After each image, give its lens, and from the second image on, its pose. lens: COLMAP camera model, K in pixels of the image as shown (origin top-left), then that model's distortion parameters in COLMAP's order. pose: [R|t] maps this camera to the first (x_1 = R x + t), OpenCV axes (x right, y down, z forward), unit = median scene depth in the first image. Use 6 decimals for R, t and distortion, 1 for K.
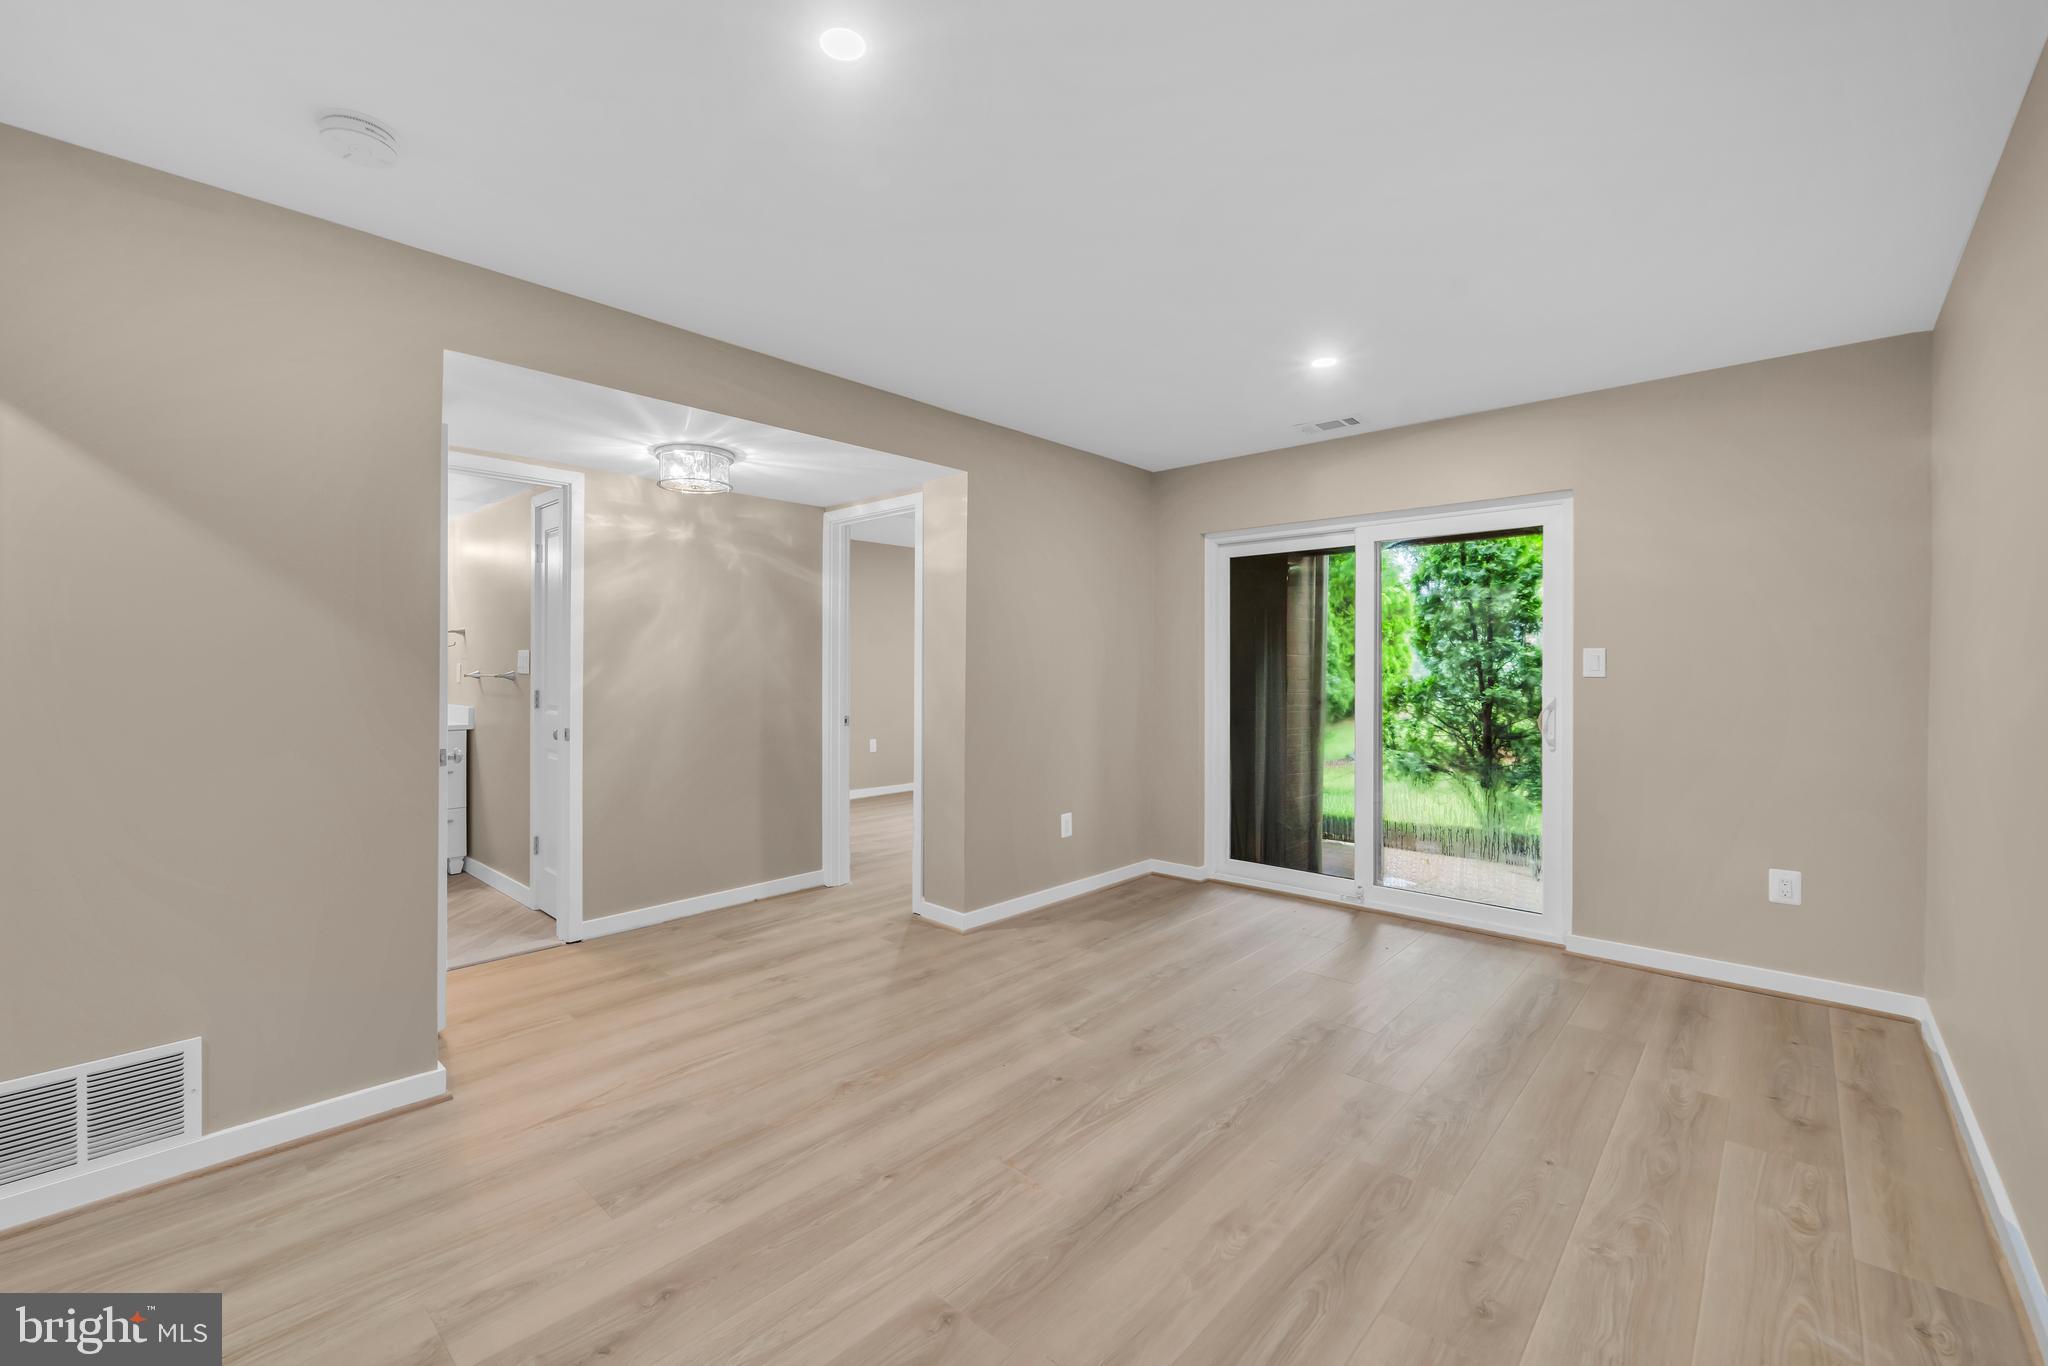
lens RADIAL K [[861.3, 0, 1013.4], [0, 861.3, 668.3], [0, 0, 1]] dist [0.000033, -0.000112]
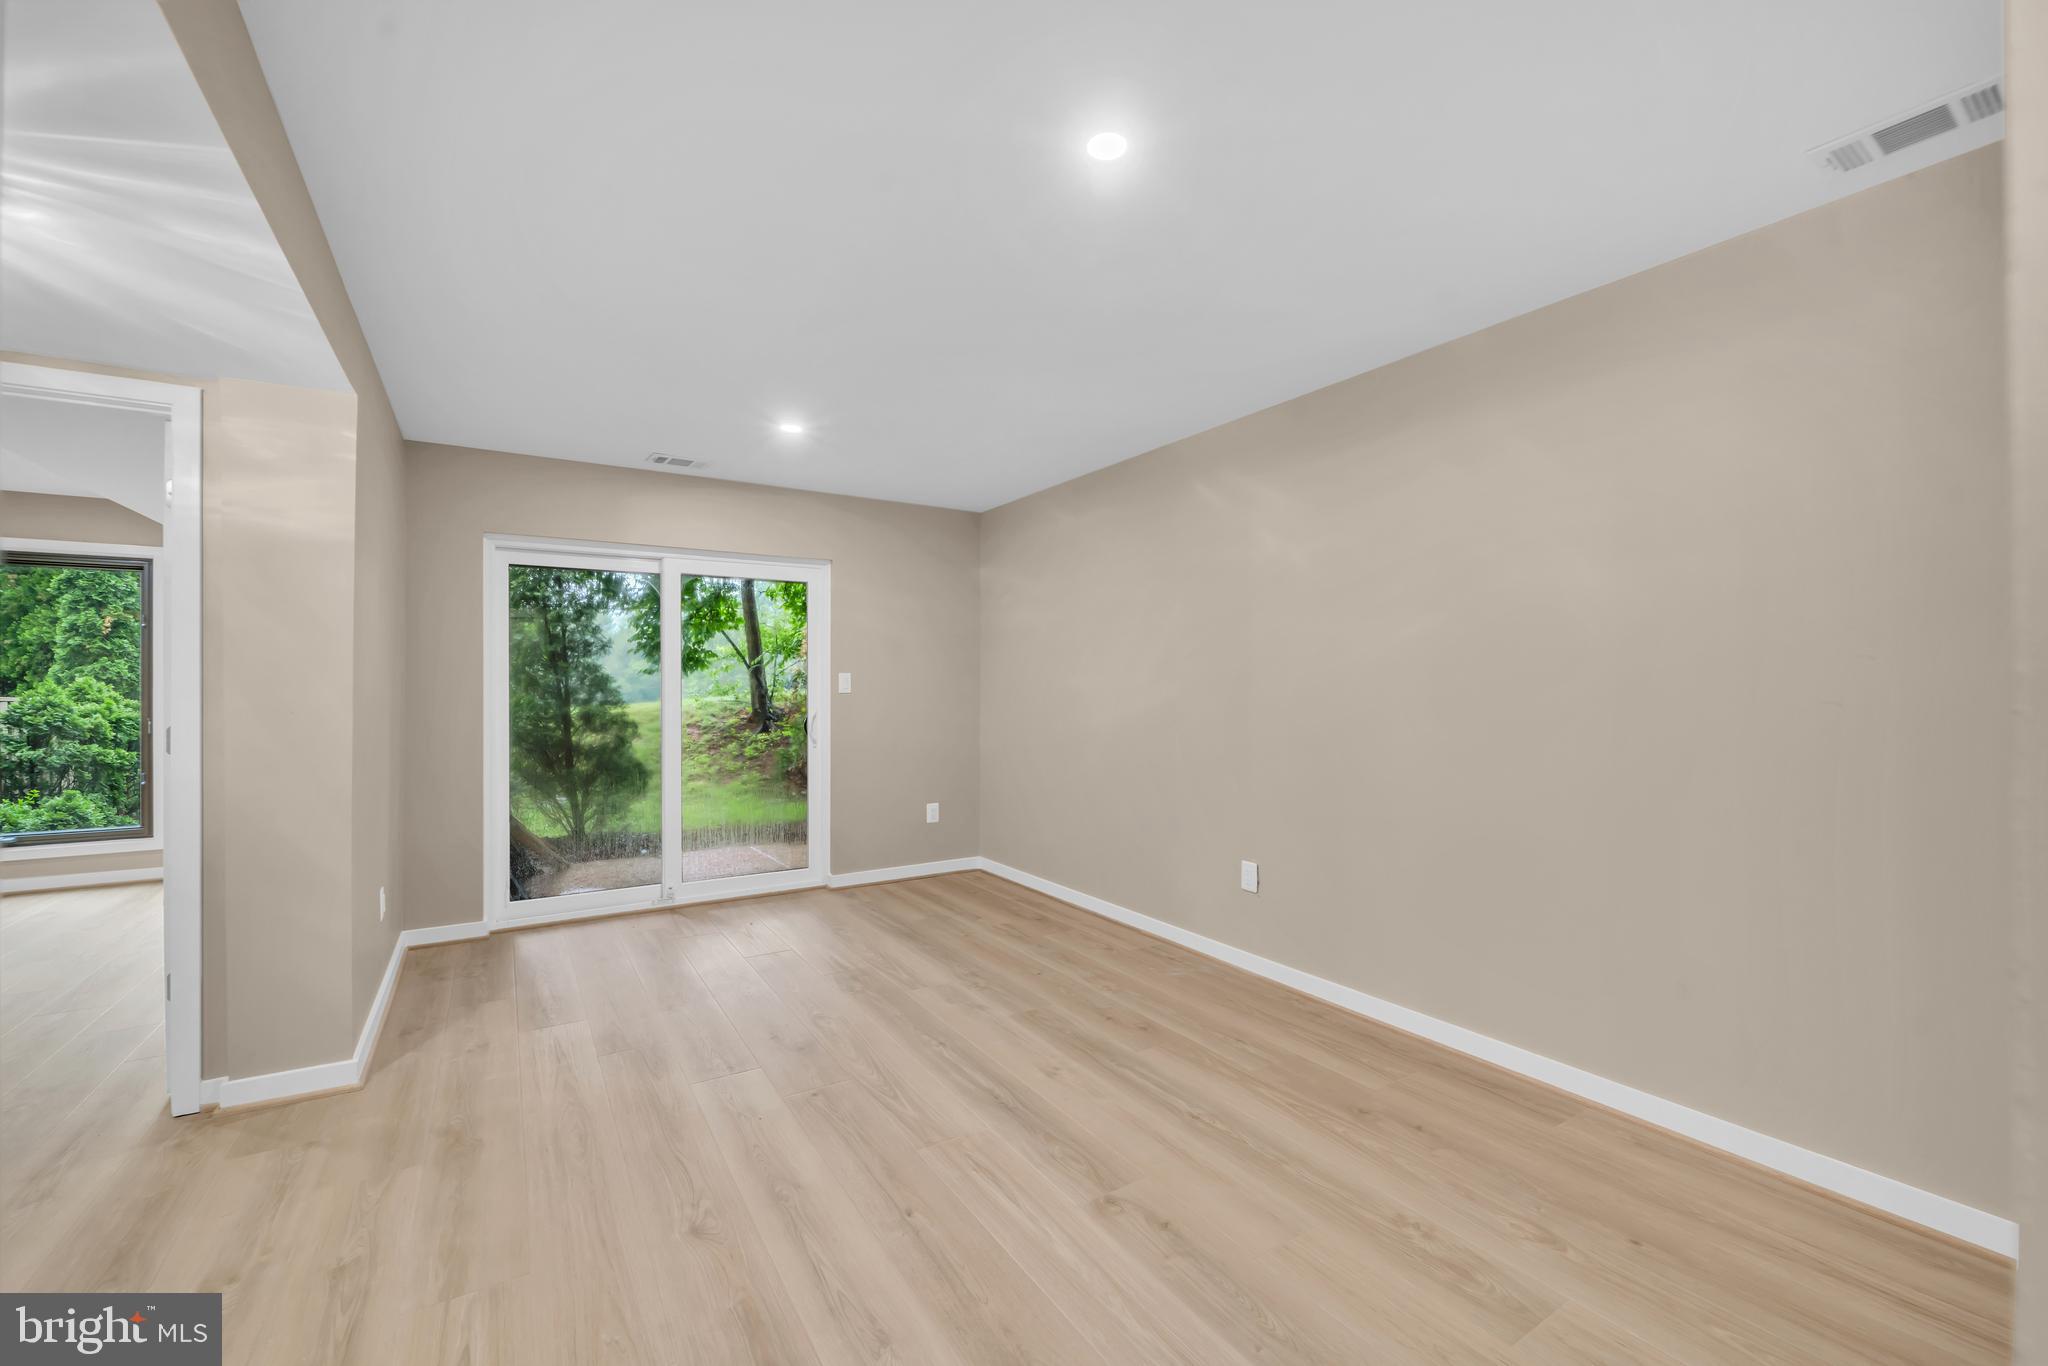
lens RADIAL K [[821.6, 0, 1009.8], [0, 821.6, 682.1], [0, 0, 1]] dist [-0.002505, -0.000447]
pose [[0.257614, 0.002822, 0.966244, -0.747394], [0.003802, 0.999985, -0.003935, -0.001469], [-0.966241, 0.004687, 0.257599, 0.483388]]
